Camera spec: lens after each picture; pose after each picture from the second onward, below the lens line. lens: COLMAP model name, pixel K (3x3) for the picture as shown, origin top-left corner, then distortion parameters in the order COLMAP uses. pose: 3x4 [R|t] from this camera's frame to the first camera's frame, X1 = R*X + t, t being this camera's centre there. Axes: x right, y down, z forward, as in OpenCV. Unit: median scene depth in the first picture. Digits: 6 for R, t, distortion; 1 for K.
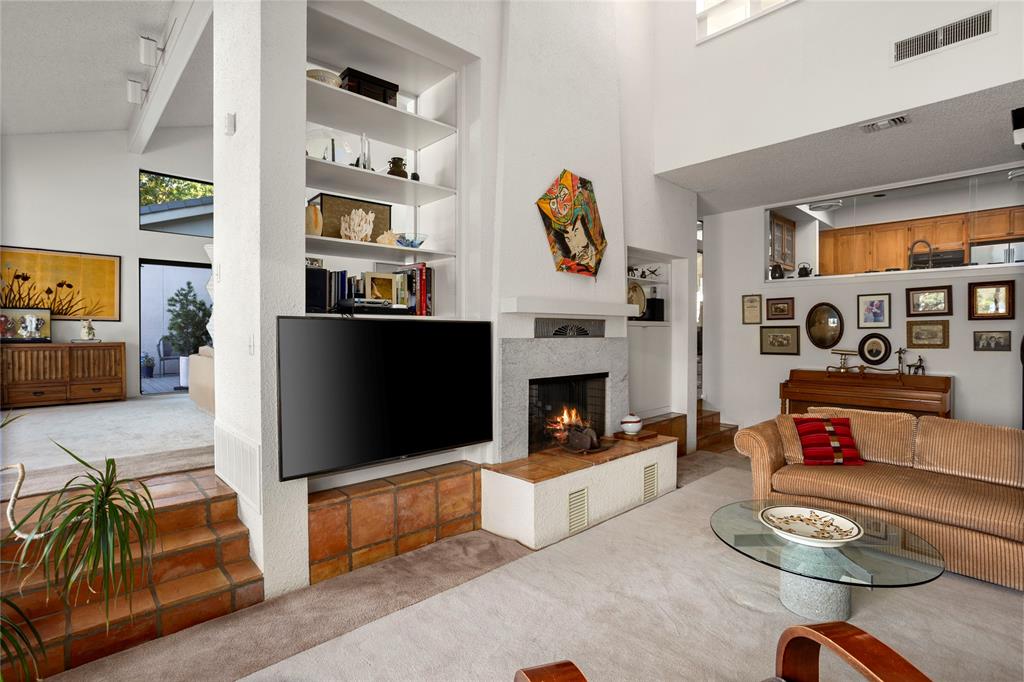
lens RADIAL K [[518.4, 0, 519.9], [0, 518.4, 337.2], [0, 0, 1]] dist [-0.041690, 0.021751]
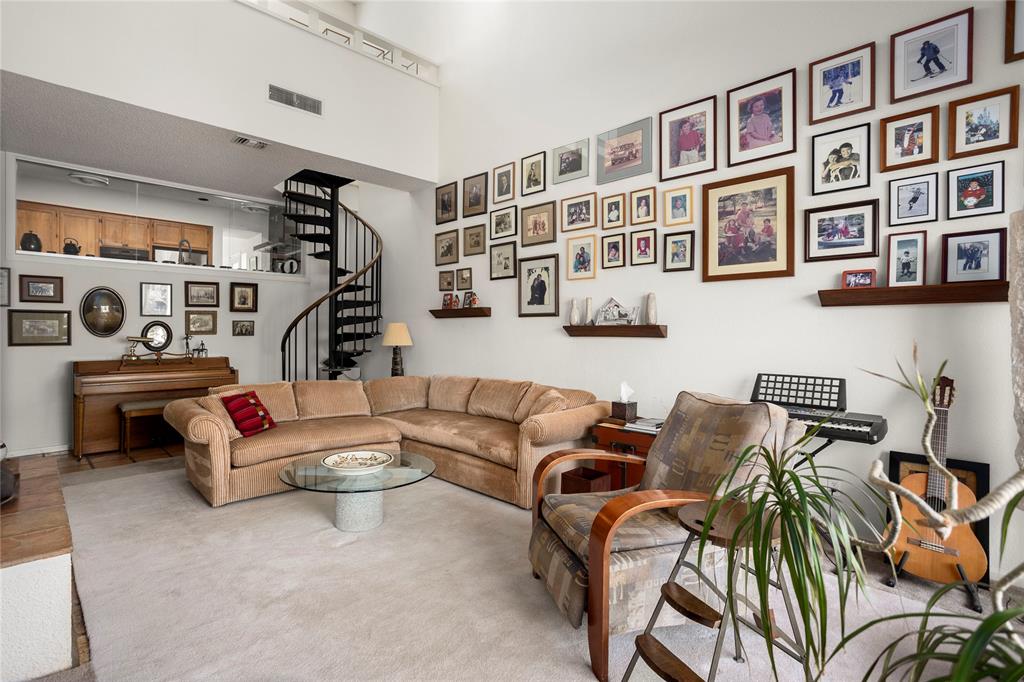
lens RADIAL K [[492.7, 0, 512.3], [0, 492.7, 333.9], [0, 0, 1]] dist [-0.004111, 0.000218]
pose [[-0.023196, -0.001522, 0.999730, -0.324799], [0.005763, 0.999982, 0.001656, 0.021528], [-0.999714, 0.005800, -0.023187, 0.301241]]
